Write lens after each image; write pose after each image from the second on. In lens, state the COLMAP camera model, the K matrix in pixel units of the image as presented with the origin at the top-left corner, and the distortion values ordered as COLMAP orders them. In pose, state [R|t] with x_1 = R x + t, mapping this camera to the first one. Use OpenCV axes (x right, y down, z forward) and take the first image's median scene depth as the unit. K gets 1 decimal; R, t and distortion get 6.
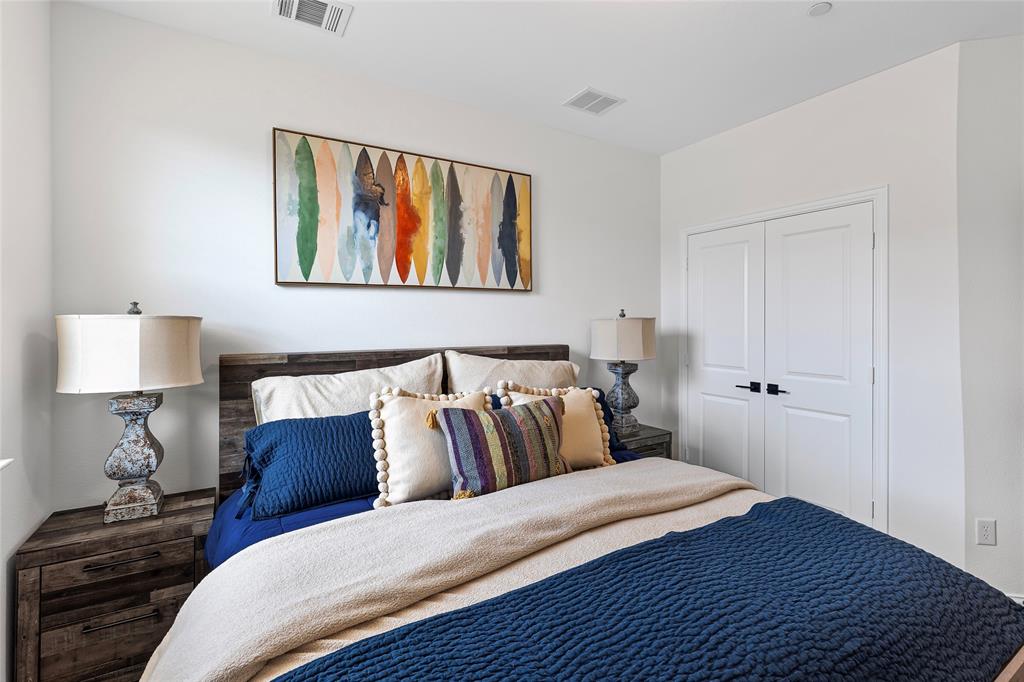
lens RADIAL K [[457.1, 0, 511.6], [0, 457.1, 332.5], [0, 0, 1]] dist [-0.004131, -0.000366]
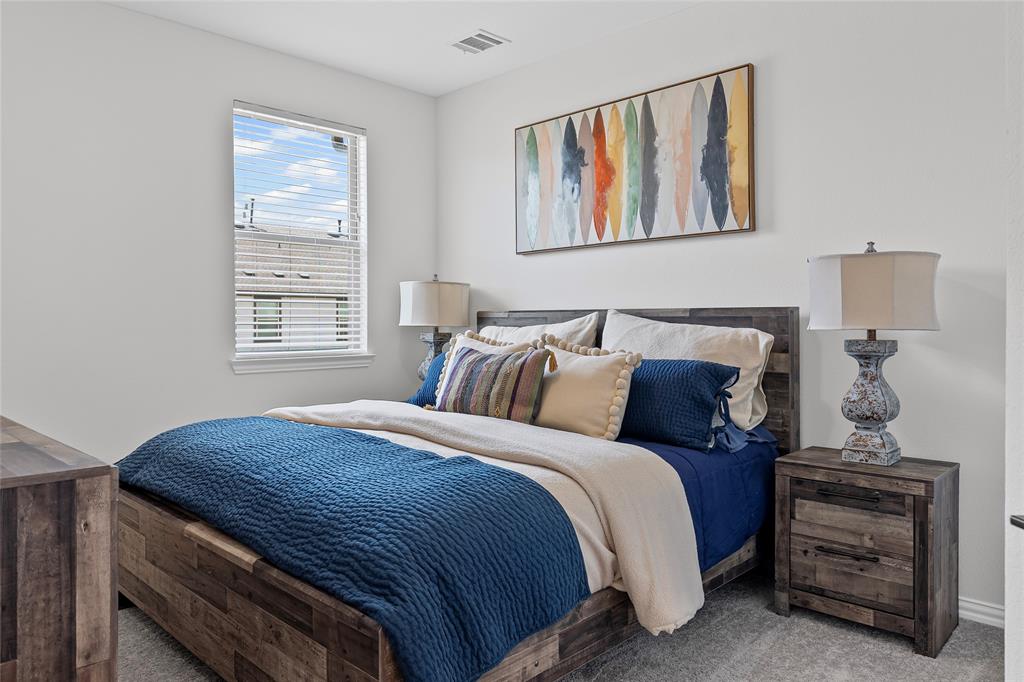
lens RADIAL K [[703.1, 0, 511.7], [0, 703.1, 336.4], [0, 0, 1]] dist [0.002329, 0.000337]
pose [[0.259798, 0.032275, -0.965124, 1.097181], [-0.008752, 0.999479, 0.031067, 0.047422], [0.965623, 0.000376, 0.259945, 0.402677]]
